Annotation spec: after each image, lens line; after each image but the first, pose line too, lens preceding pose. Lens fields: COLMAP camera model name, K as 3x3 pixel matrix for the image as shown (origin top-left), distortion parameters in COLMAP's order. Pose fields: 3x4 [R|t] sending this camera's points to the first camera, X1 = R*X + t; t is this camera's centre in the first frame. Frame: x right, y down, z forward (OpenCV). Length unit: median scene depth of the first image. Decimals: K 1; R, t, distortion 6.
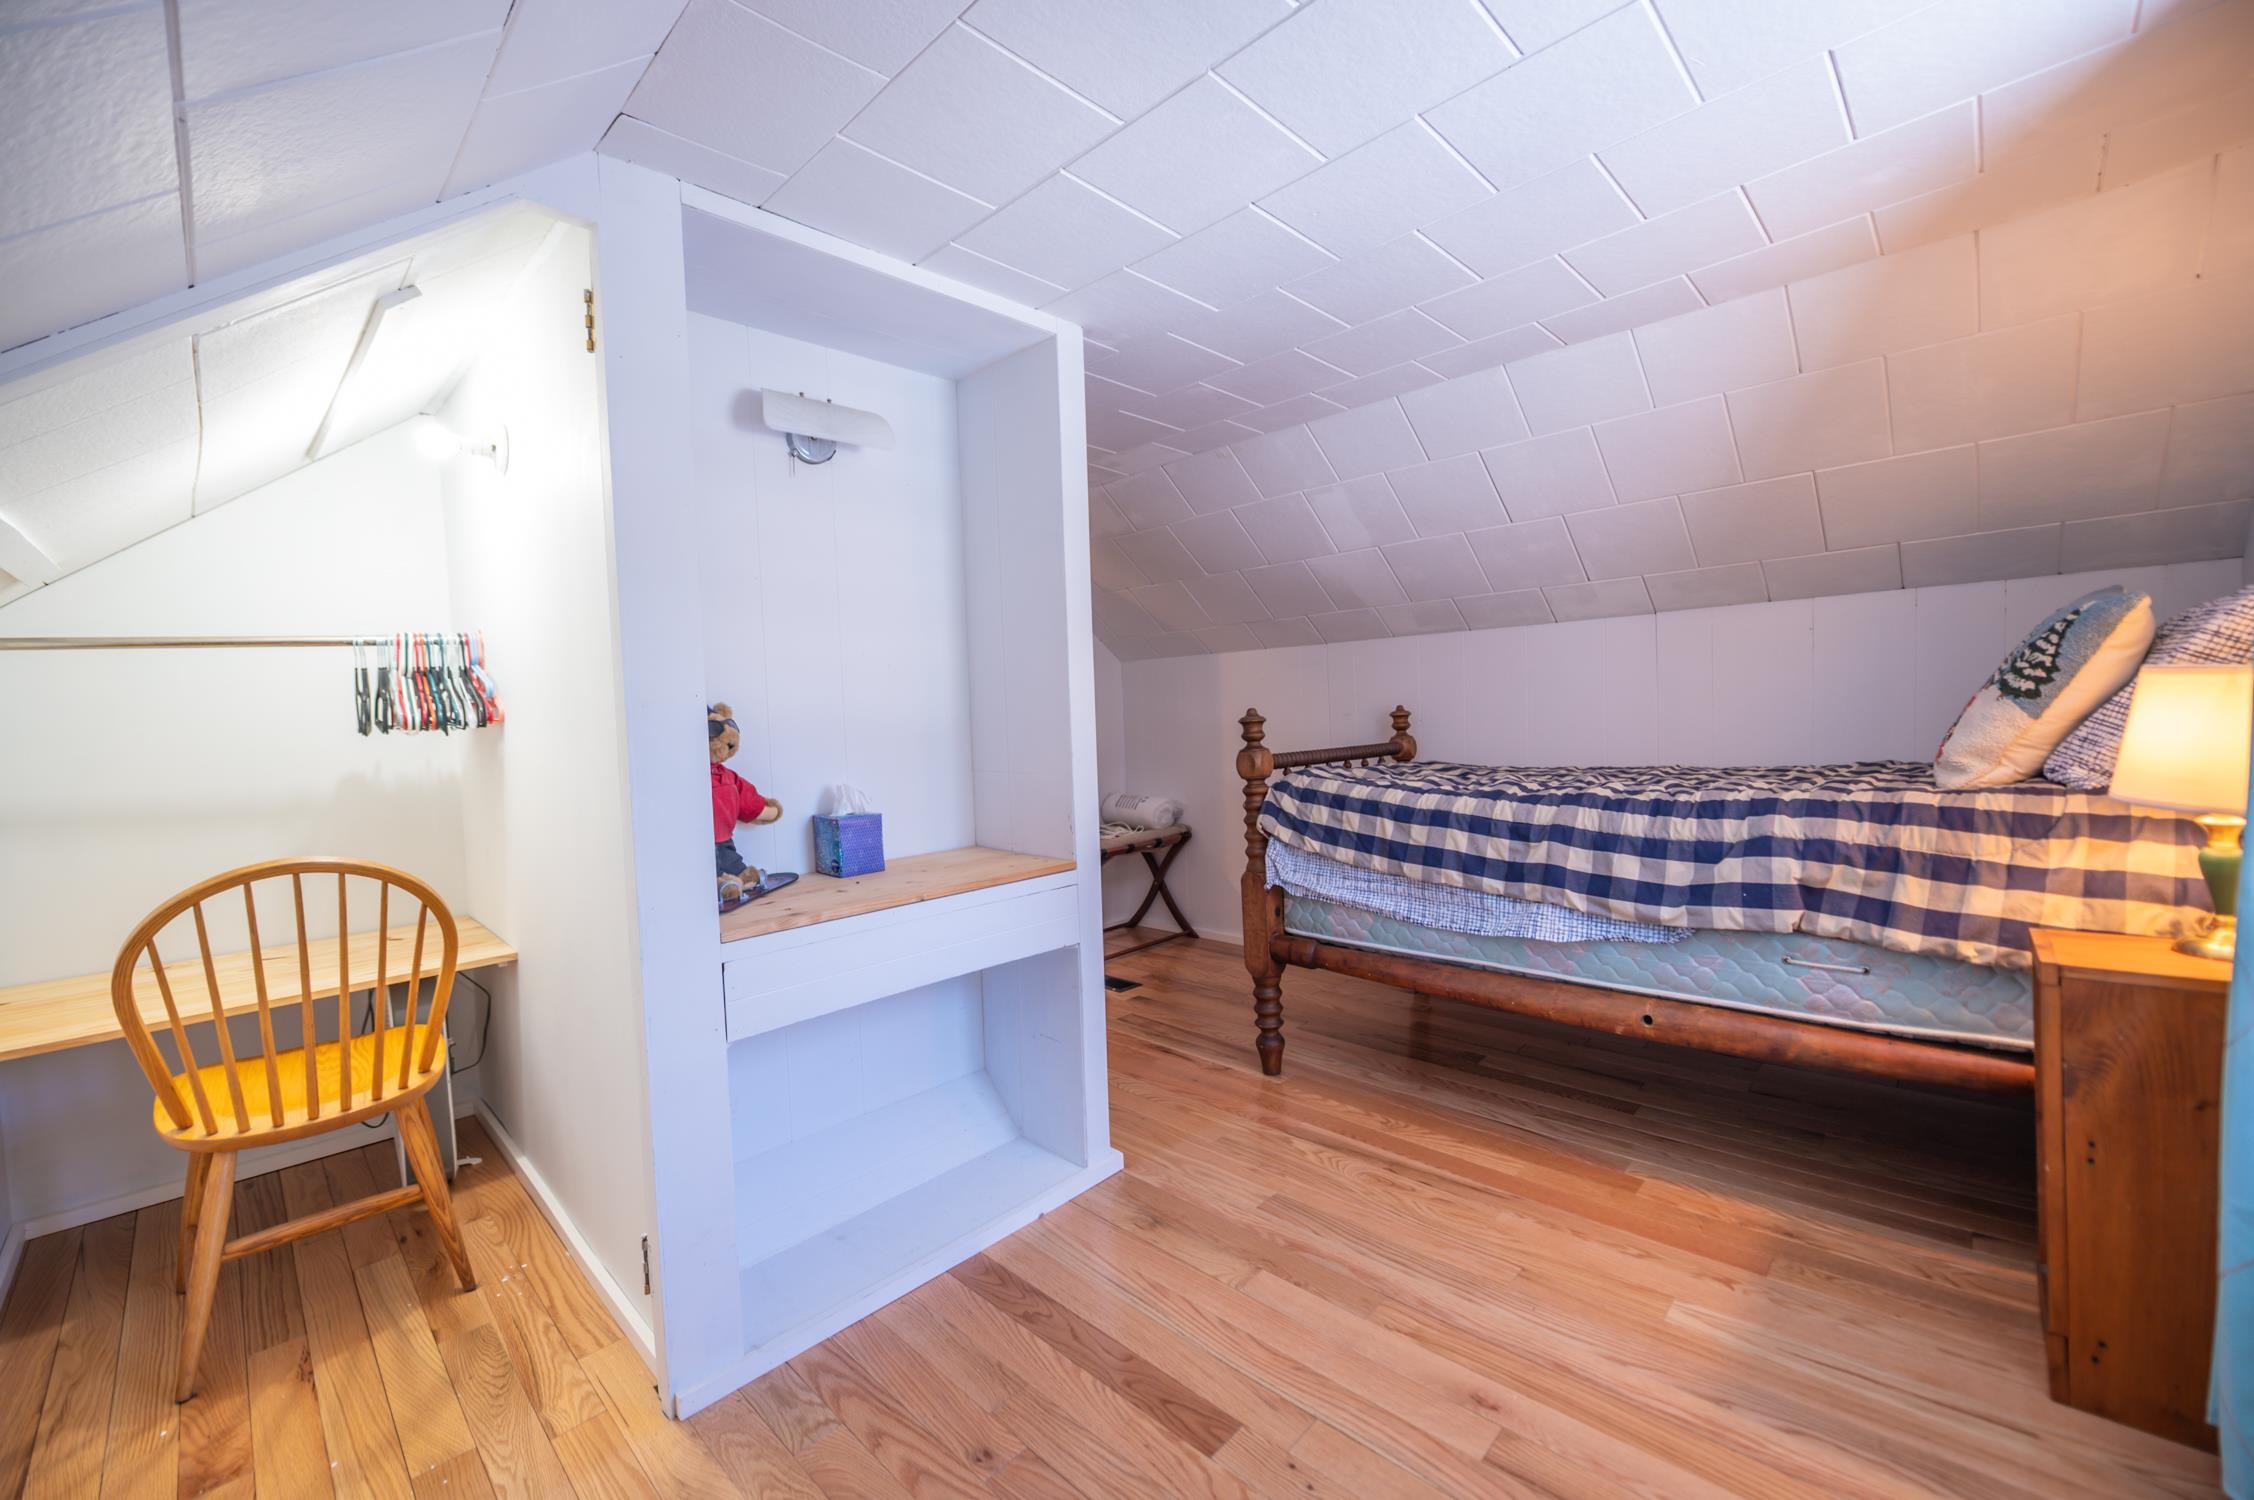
lens RADIAL K [[913.9, 0, 1144.7], [0, 913.9, 747.0], [0, 0, 1]] dist [-0.007340, -0.000993]
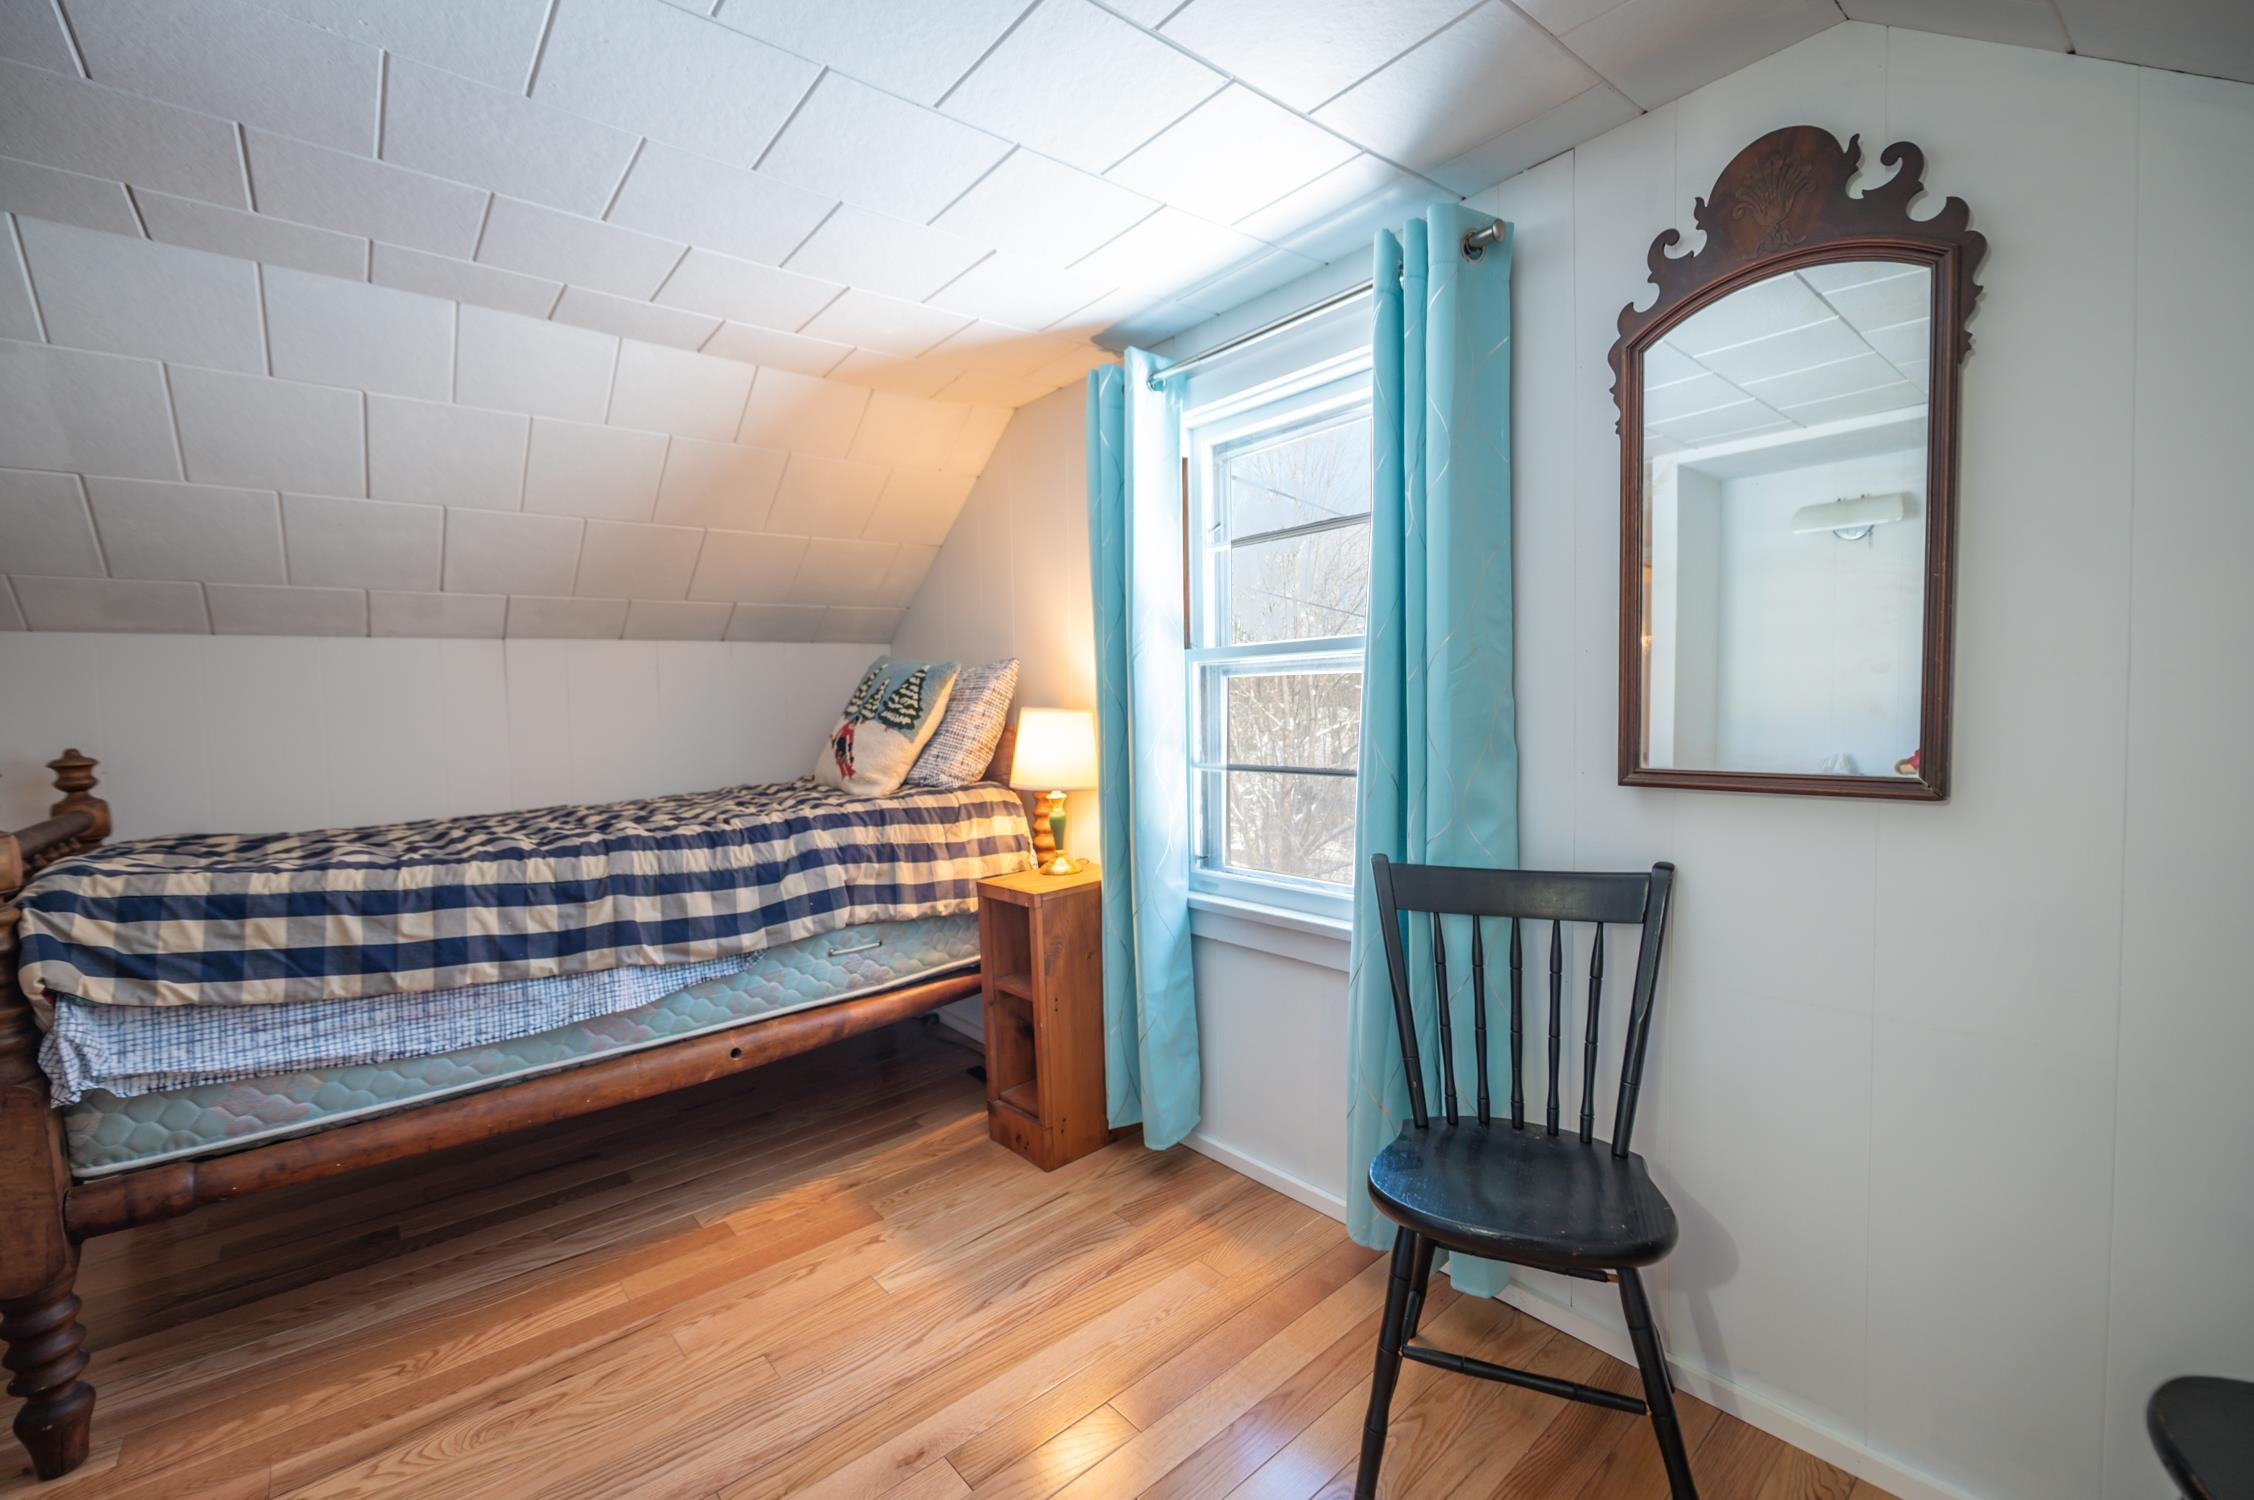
lens RADIAL K [[913.9, 0, 1139.8], [0, 913.9, 751.6], [0, 0, 1]] dist [-0.007340, -0.000993]
pose [[0.109121, -0.018338, 0.993859, -0.371176], [0.064870, 0.997830, 0.011289, -0.009785], [-0.991910, 0.063240, 0.110074, 0.424614]]
